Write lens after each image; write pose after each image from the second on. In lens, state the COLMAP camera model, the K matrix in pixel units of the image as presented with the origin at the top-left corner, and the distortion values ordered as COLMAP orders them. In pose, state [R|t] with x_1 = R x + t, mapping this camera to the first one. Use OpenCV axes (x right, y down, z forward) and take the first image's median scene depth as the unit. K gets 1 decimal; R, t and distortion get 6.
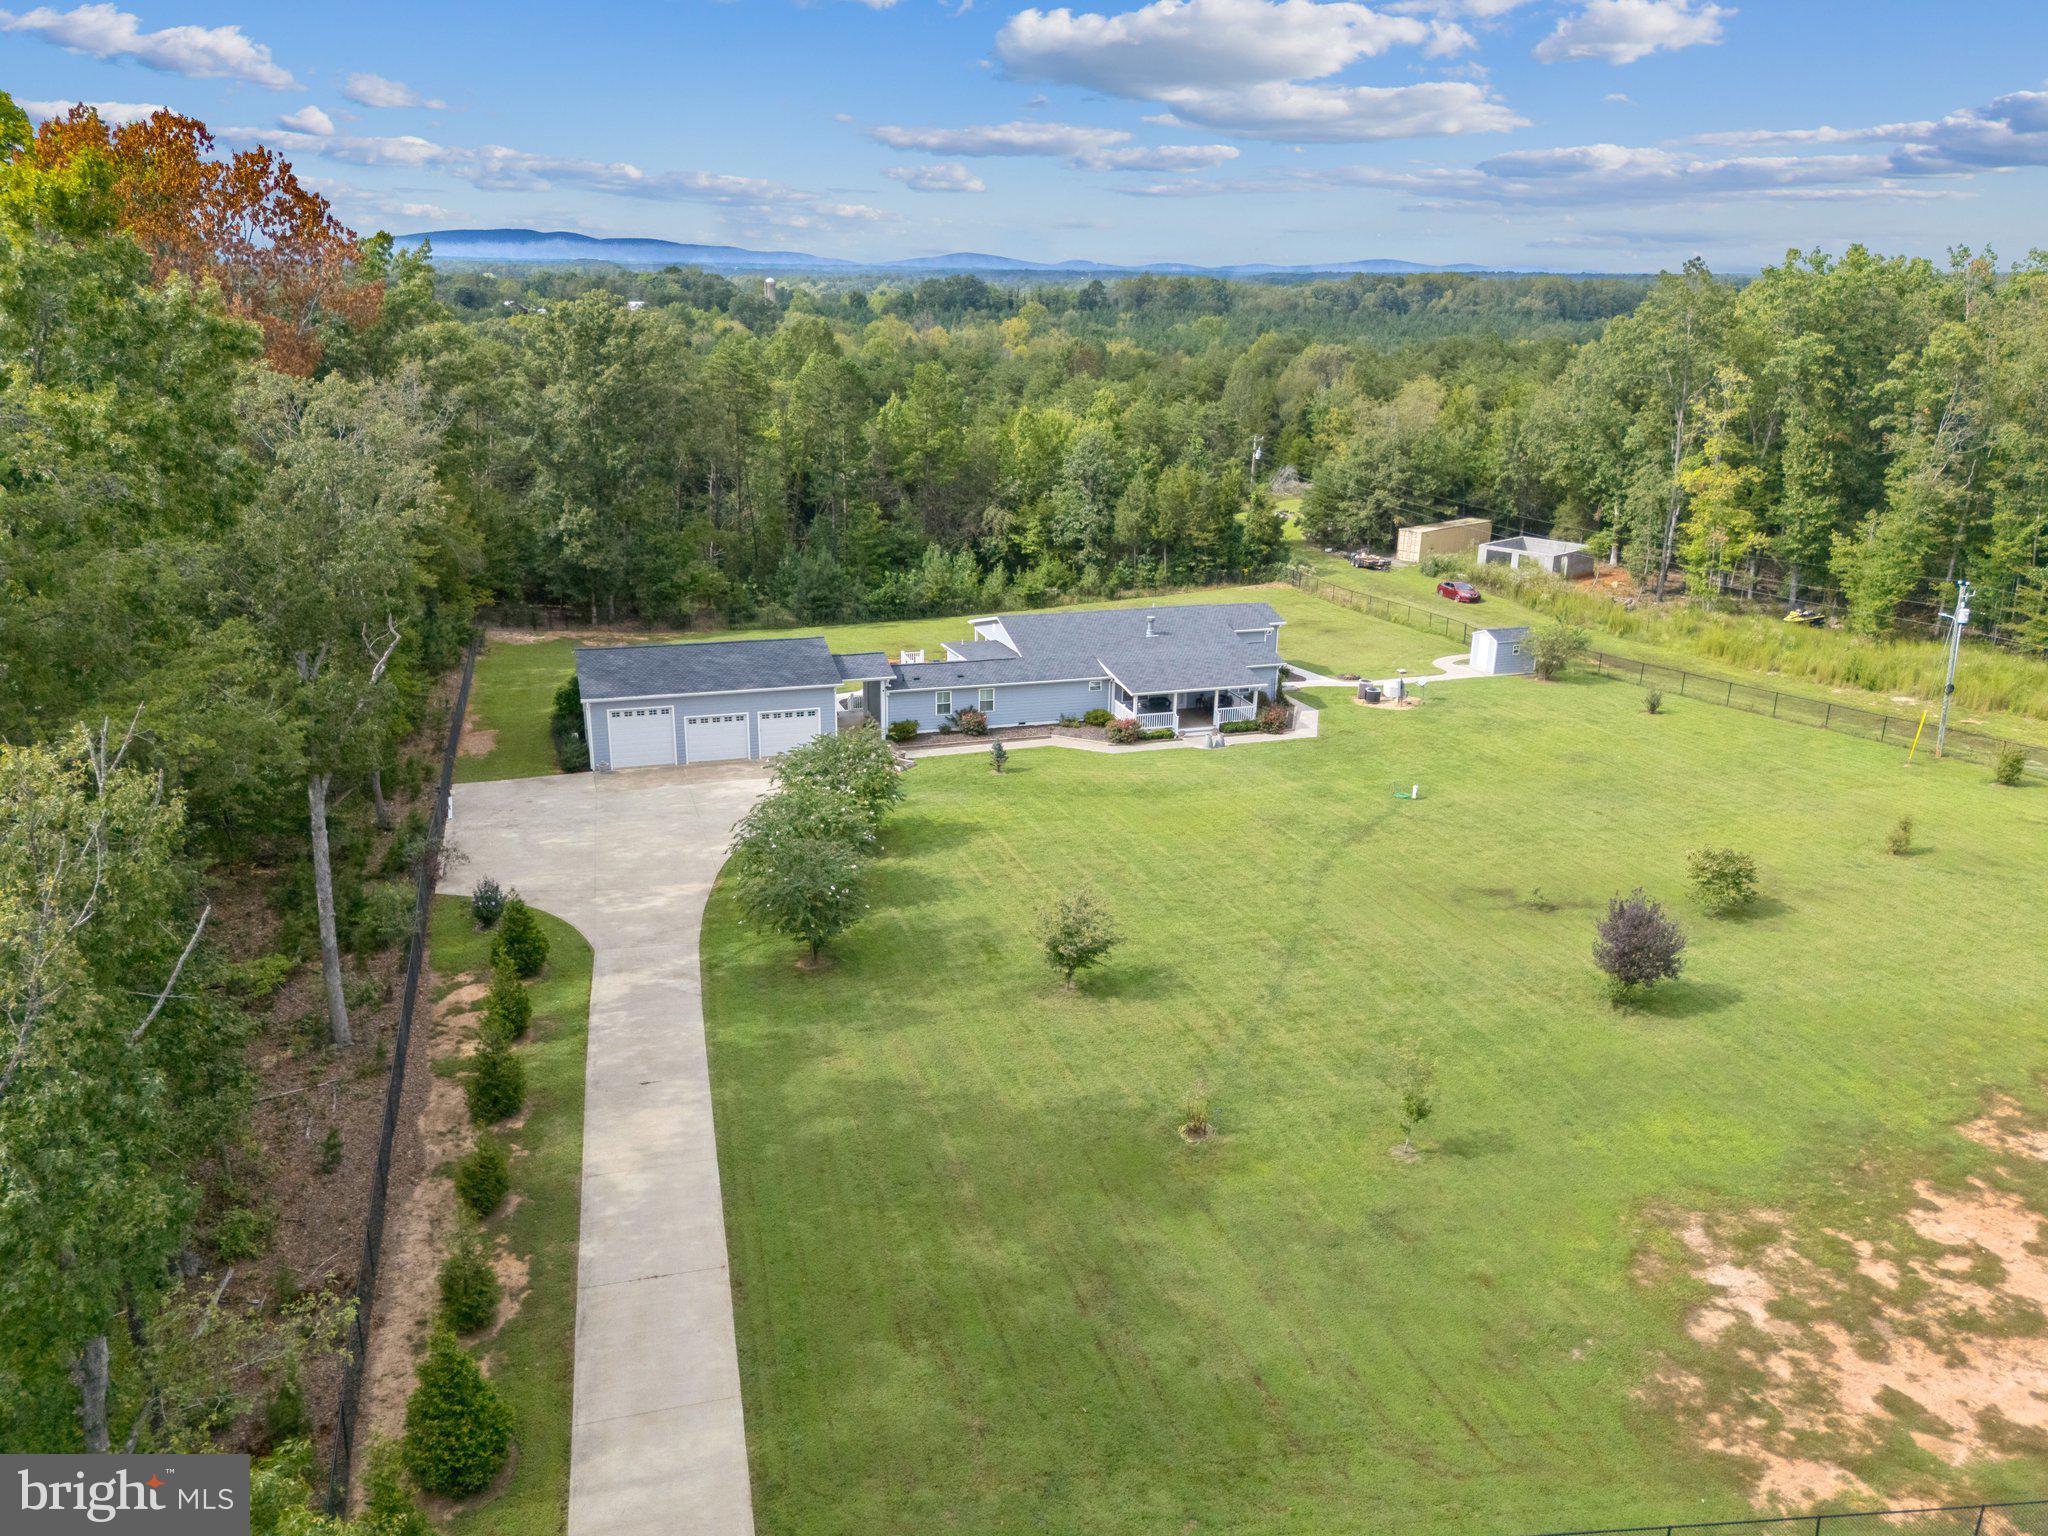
lens RADIAL K [[1517.6, 0, 1024.0], [0, 1517.6, 768.0], [0, 0, 1]] dist [0.086450, -0.081940]
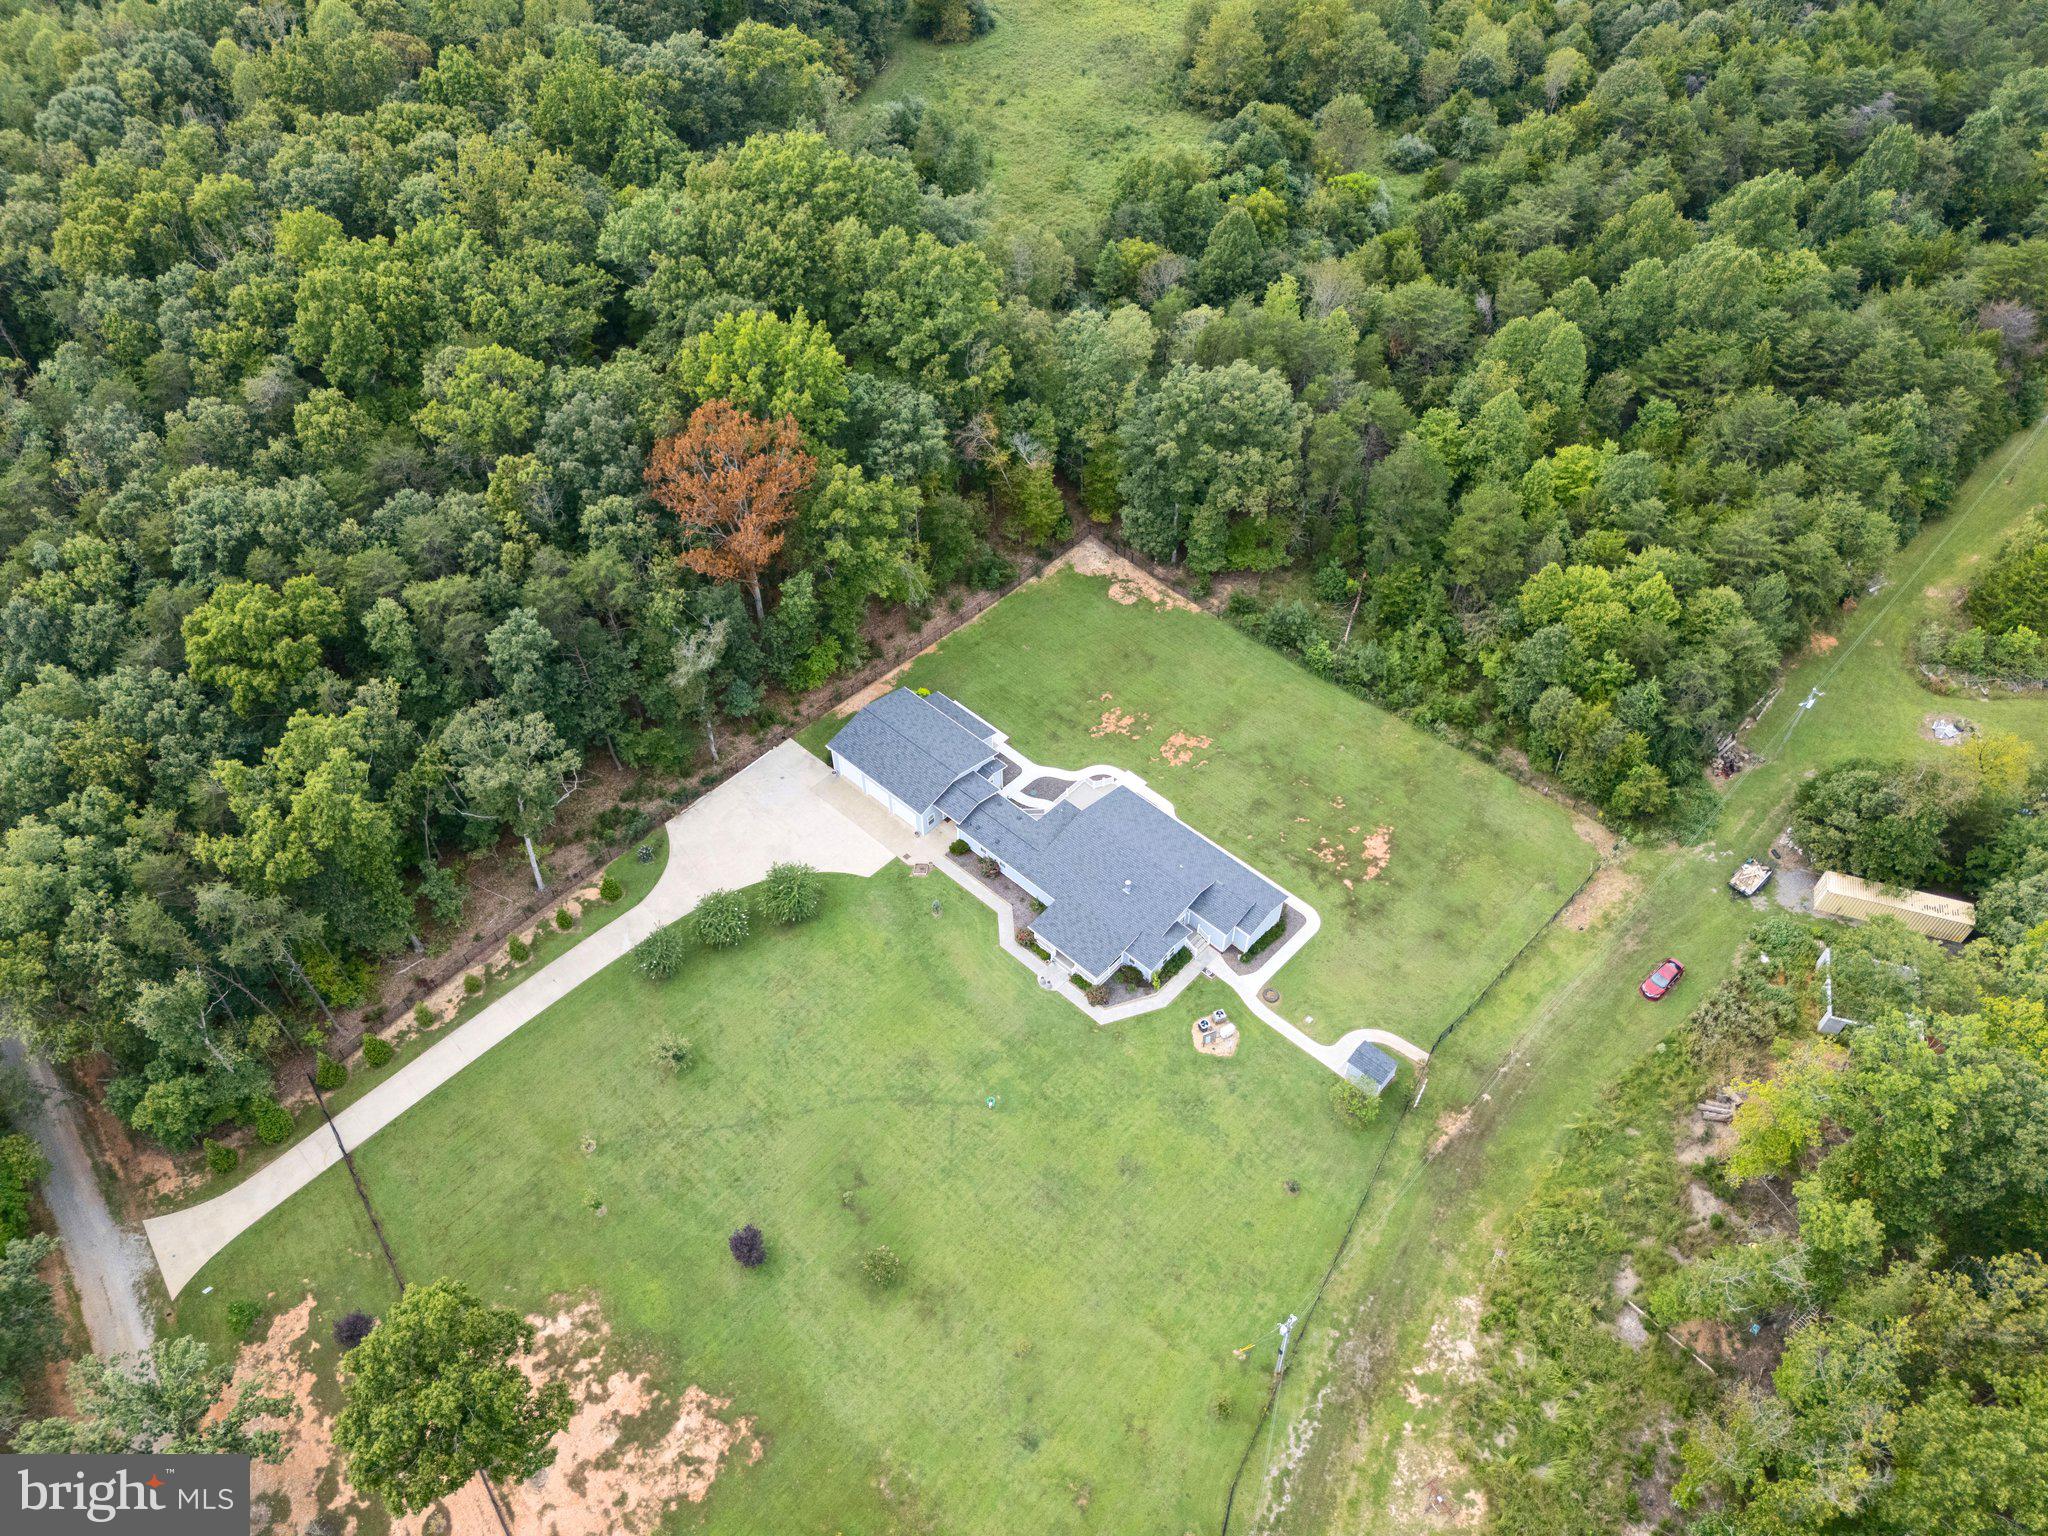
lens RADIAL K [[1517.6, 0, 1024.0], [0, 1517.6, 768.0], [0, 0, 1]] dist [0.086450, -0.081940]
pose [[0.500093, 0.652792, -0.569008, 0.854756], [-0.263249, 0.740578, 0.618259, -1.139461], [0.824989, -0.159396, 0.542204, 0.135676]]
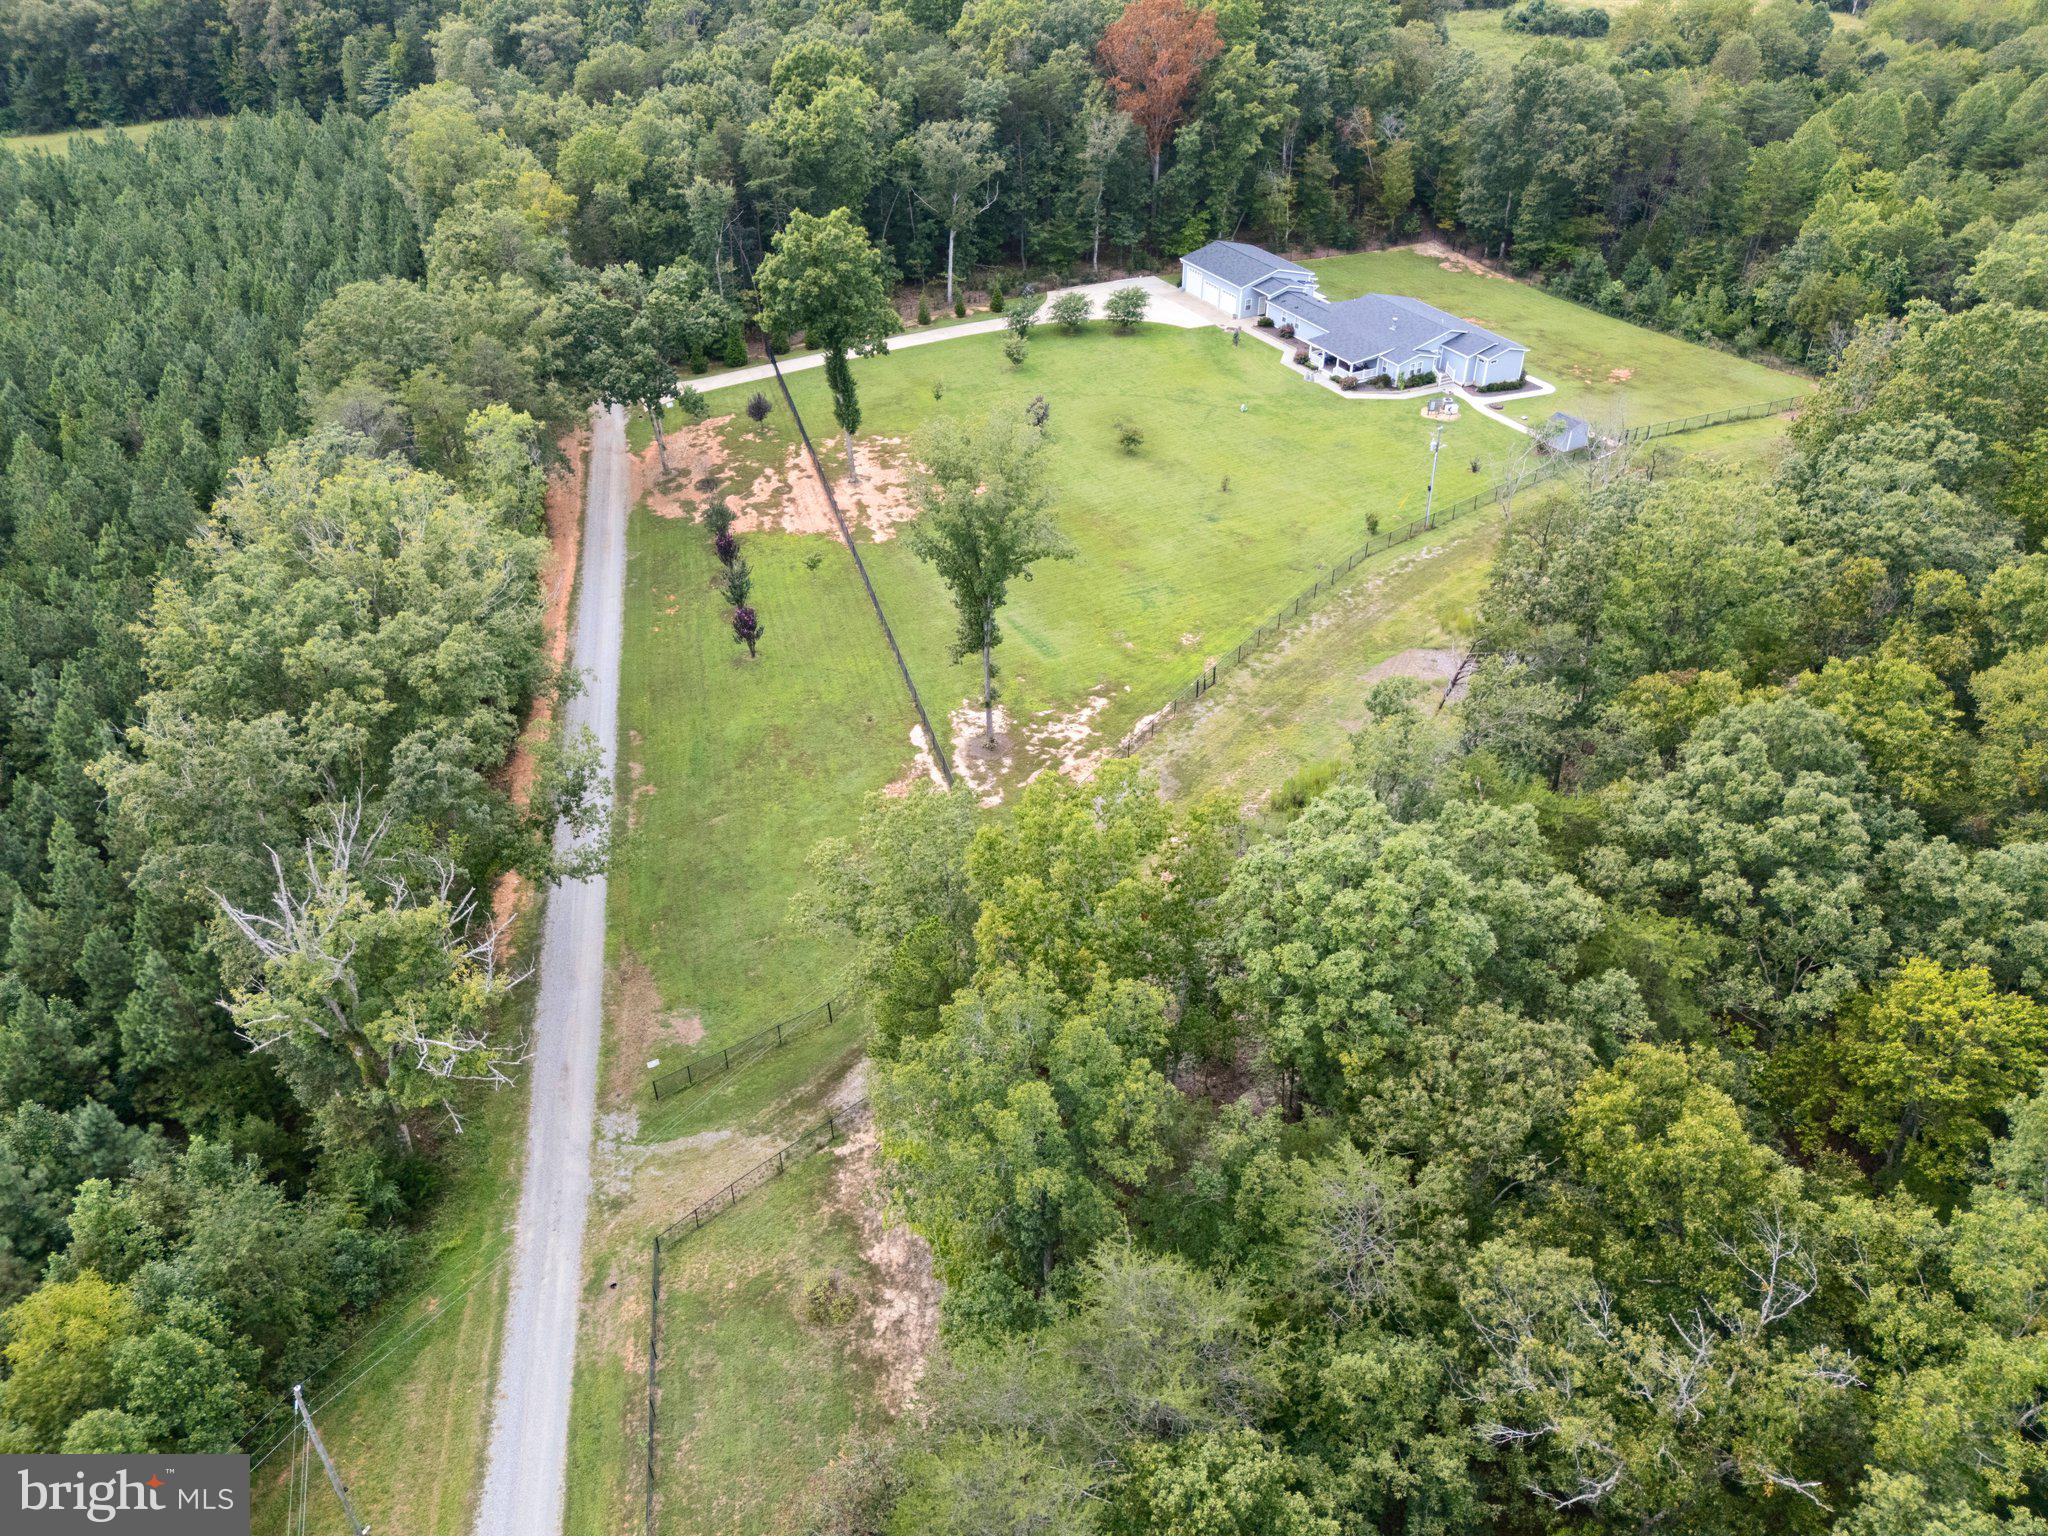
lens RADIAL K [[1498.7, 0, 1024.6], [0, 1498.7, 783.7], [0, 0, 1]] dist [0.068609, -0.051177]
pose [[0.185703, 0.569684, -0.800609, 1.878203], [-0.294624, 0.809575, 0.507725, -0.464041], [0.937396, 0.141592, 0.318183, 0.091678]]
